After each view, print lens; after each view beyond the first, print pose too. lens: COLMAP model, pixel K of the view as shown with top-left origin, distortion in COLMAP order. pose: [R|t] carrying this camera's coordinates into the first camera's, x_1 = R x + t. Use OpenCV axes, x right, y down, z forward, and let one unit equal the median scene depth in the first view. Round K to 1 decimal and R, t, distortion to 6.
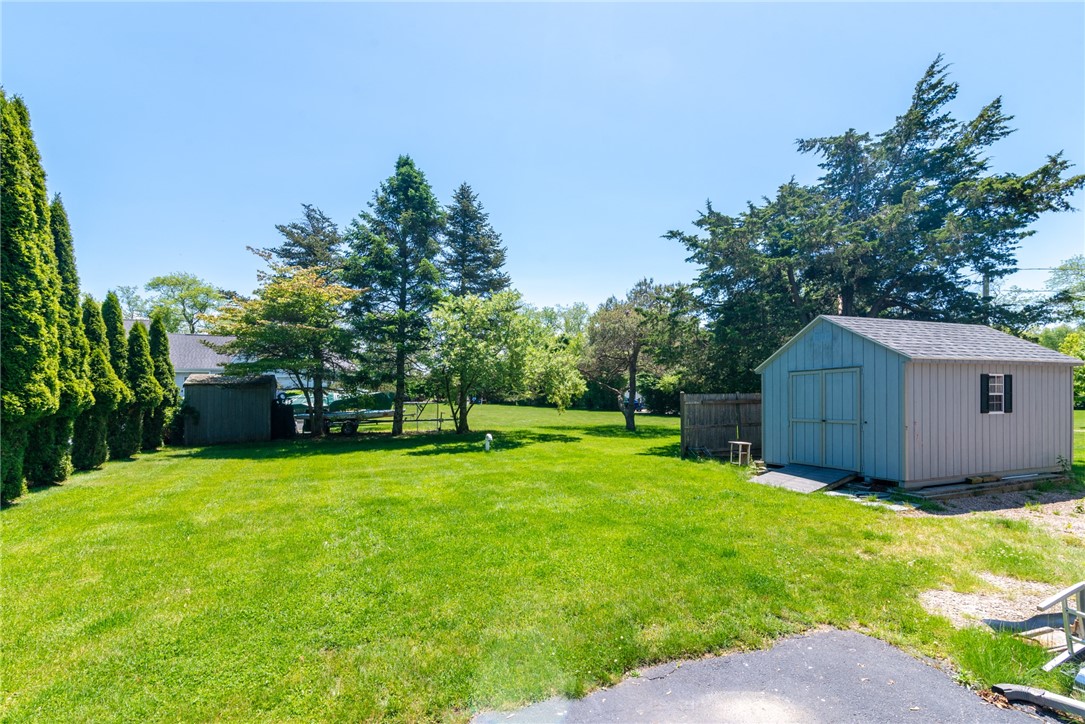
lens RADIAL K [[490.5, 0, 543.8], [0, 490.5, 383.5], [0, 0, 1]] dist [0.001612, 0.000048]
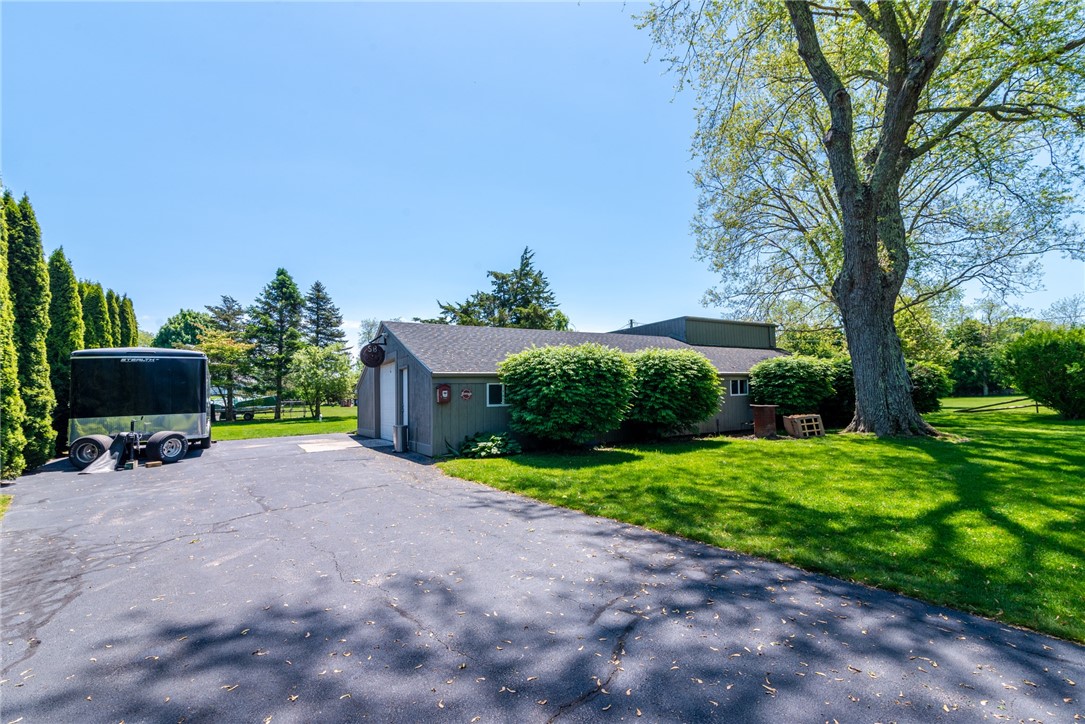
lens RADIAL K [[492.6, 0, 540.3], [0, 492.6, 374.1], [0, 0, 1]] dist [0.015532, -0.000337]
pose [[0.987563, -0.008294, 0.157007, 0.387174], [0.012175, 0.999643, -0.023774, -0.008587], [-0.156754, 0.025390, 0.987311, -0.993268]]
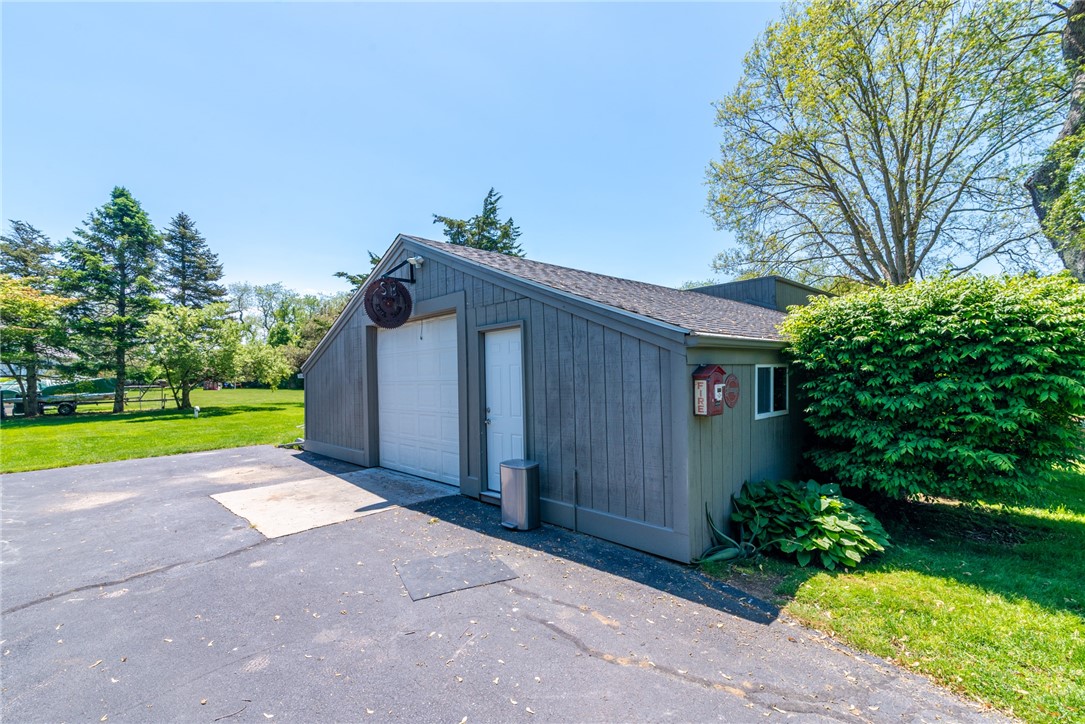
lens RADIAL K [[492.6, 0, 540.3], [0, 492.6, 374.1], [0, 0, 1]] dist [0.015532, -0.000337]
pose [[0.925500, -0.009515, 0.378627, 0.215871], [0.003077, 0.999840, 0.017606, -0.012159], [-0.378734, -0.015129, 0.925382, -0.574024]]
